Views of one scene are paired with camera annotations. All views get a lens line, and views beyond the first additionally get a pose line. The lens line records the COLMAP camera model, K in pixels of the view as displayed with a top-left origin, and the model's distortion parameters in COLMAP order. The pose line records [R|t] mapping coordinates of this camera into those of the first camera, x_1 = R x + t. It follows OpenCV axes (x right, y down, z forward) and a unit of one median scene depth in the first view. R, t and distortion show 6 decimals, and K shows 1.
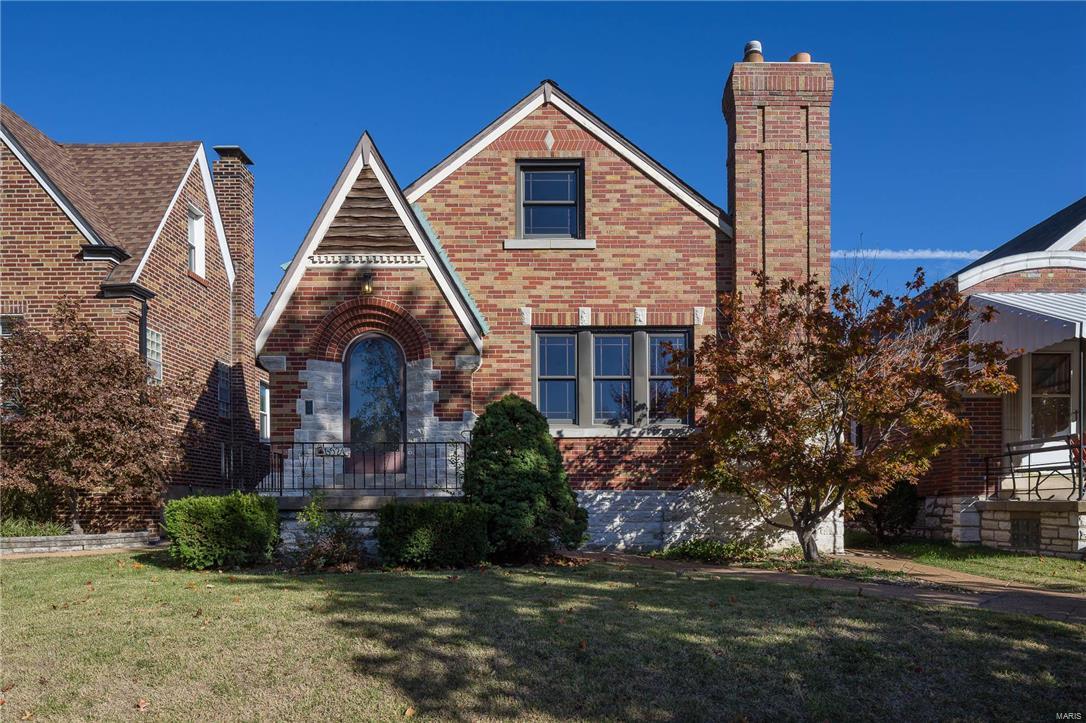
lens RADIAL K [[744.5, 0, 543.1], [0, 744.5, 358.0], [0, 0, 1]] dist [-0.001765, -0.002375]
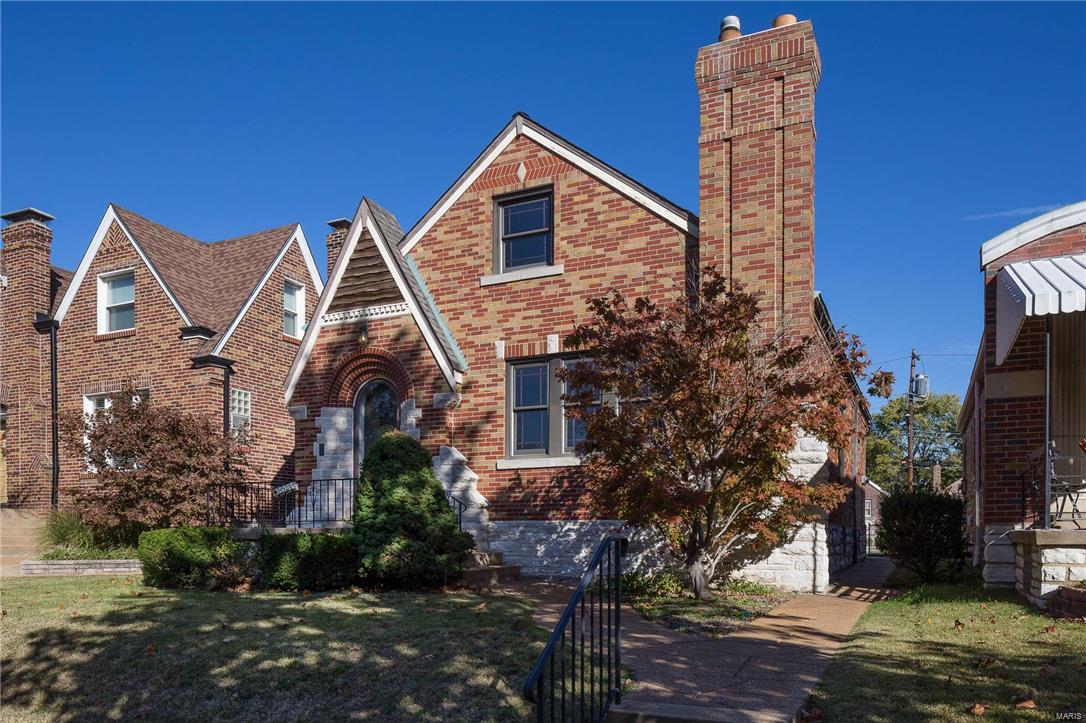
lens RADIAL K [[792.5, 0, 542.6], [0, 792.5, 365.4], [0, 0, 1]] dist [-0.000487, -0.007098]
pose [[0.903300, -0.089590, -0.419550, 0.478232], [0.082863, 0.995971, -0.034273, 0.007378], [0.420930, -0.003806, 0.907085, 0.040940]]
